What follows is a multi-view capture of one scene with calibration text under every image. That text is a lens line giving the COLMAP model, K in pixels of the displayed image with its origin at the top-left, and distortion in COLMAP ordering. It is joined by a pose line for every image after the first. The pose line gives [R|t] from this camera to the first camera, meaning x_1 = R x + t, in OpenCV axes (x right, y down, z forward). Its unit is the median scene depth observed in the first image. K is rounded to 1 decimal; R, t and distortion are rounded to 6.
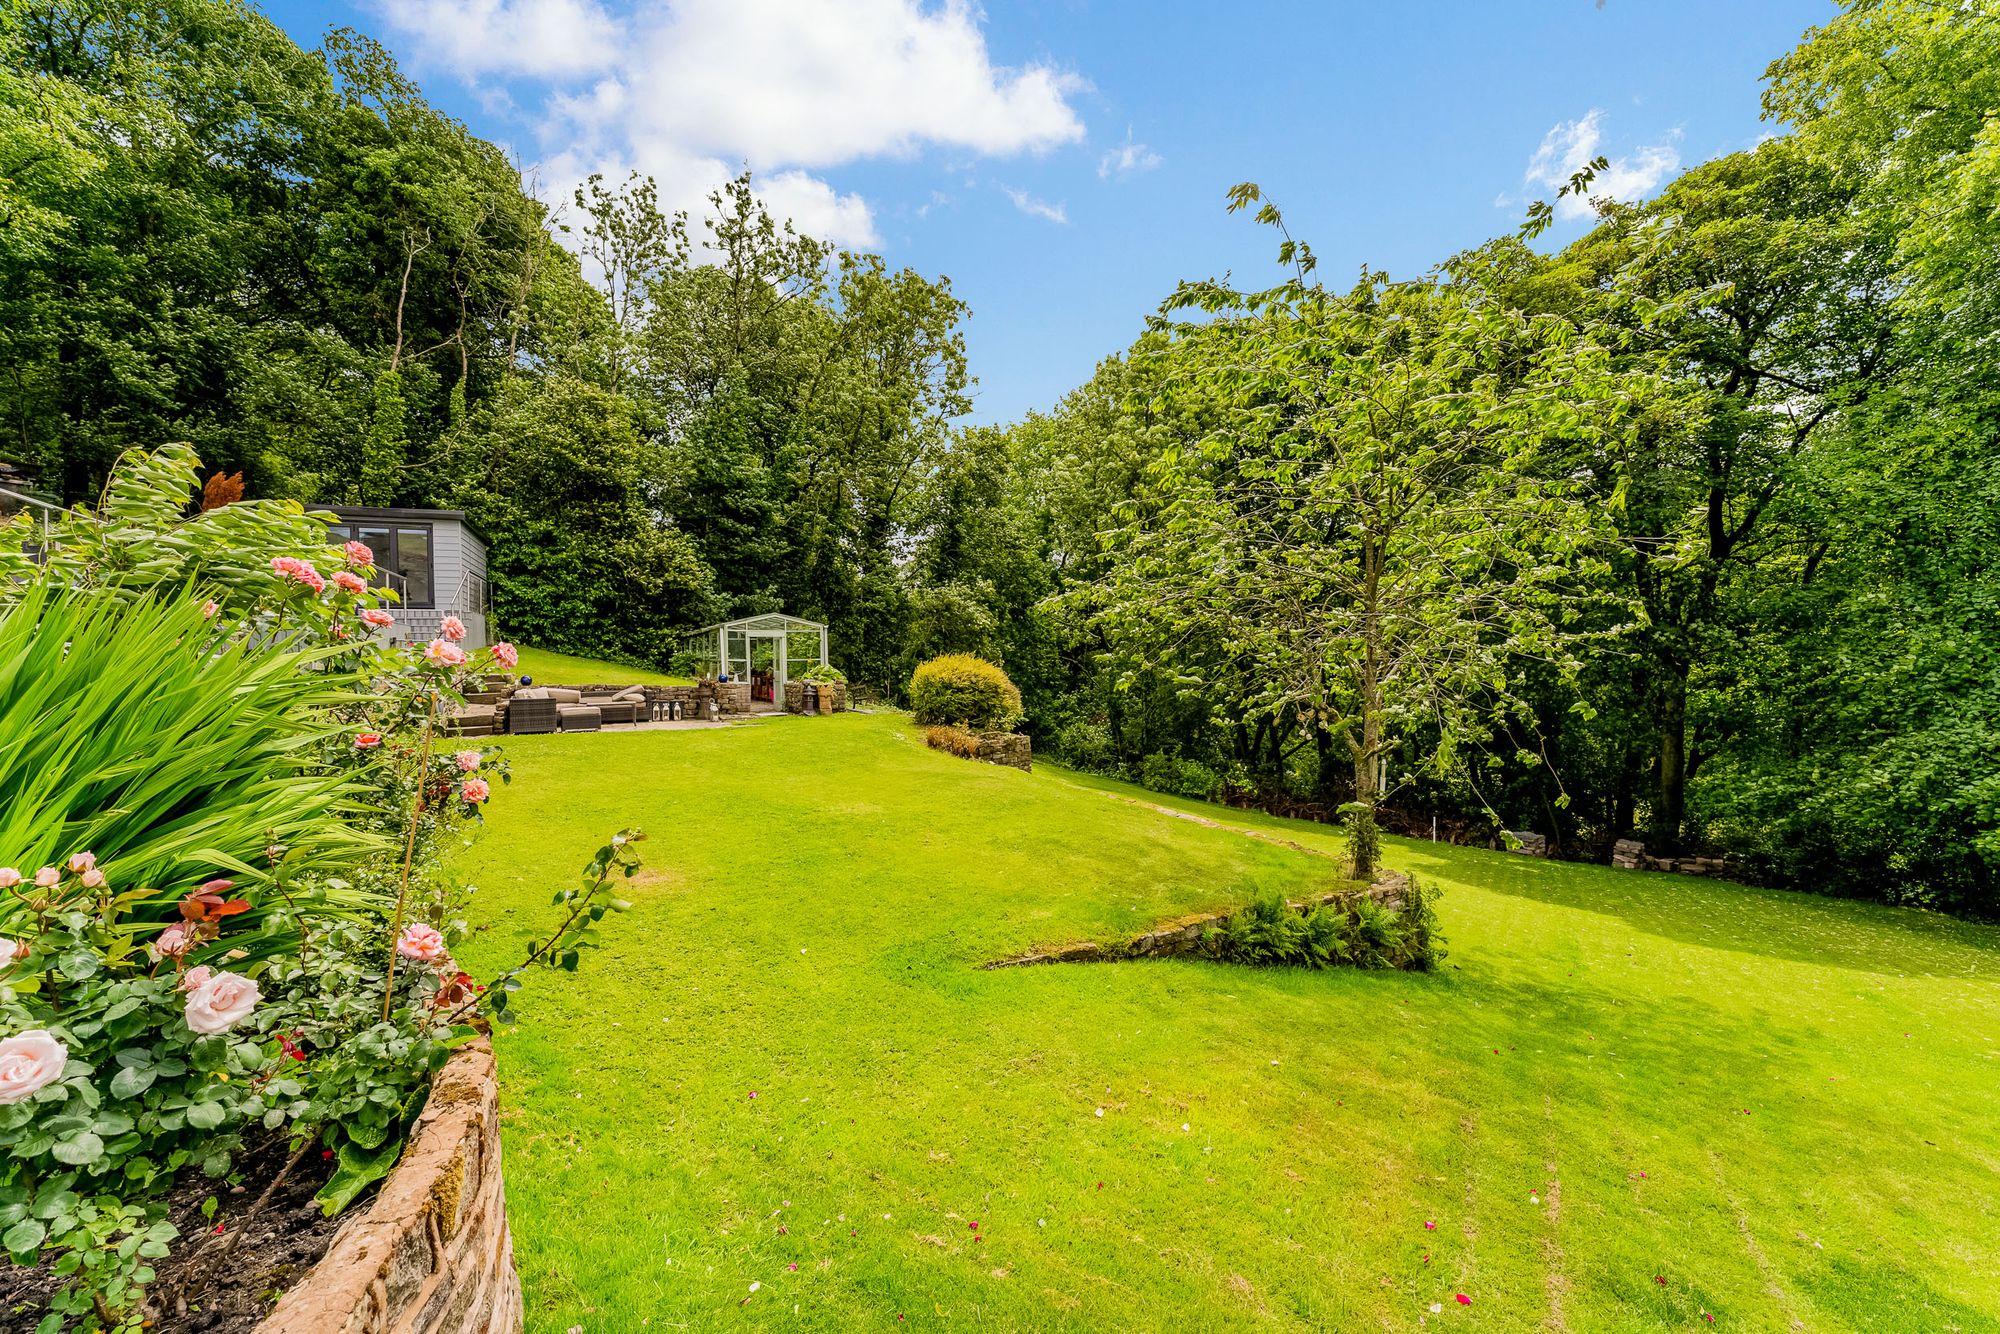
lens RADIAL K [[784.7, 0, 1000.7], [0, 784.7, 693.8], [0, 0, 1]] dist [-0.007377, -0.000210]
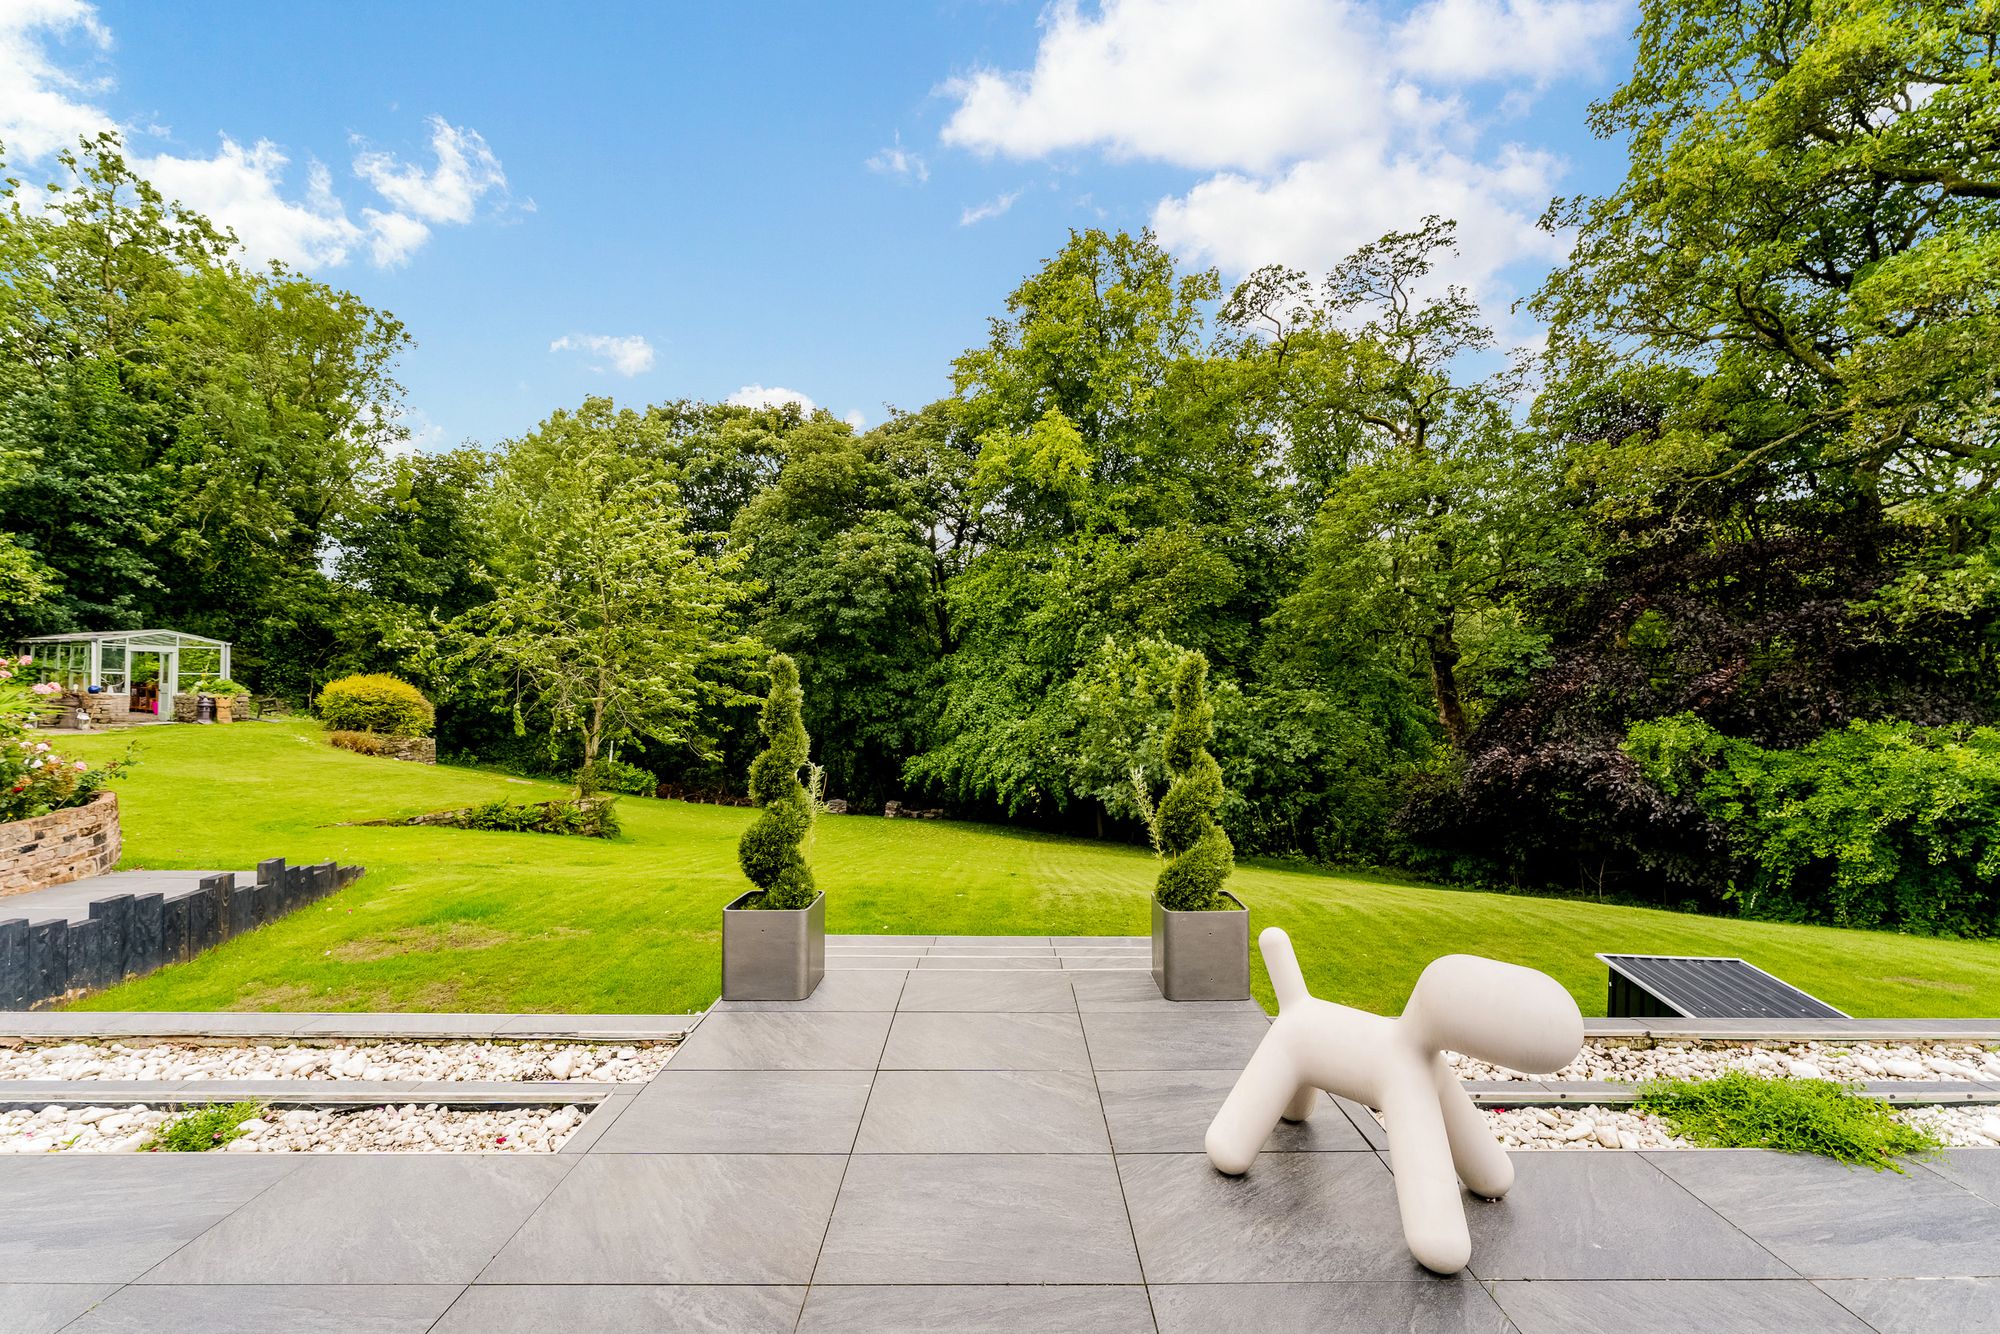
lens RADIAL K [[784.7, 0, 1000.7], [0, 784.7, 693.8], [0, 0, 1]] dist [-0.007377, -0.000210]
pose [[0.846469, 0.019284, 0.532089, 0.119195], [-0.007375, 0.999673, -0.024497, 0.003112], [-0.532387, 0.016812, 0.846334, -0.518288]]
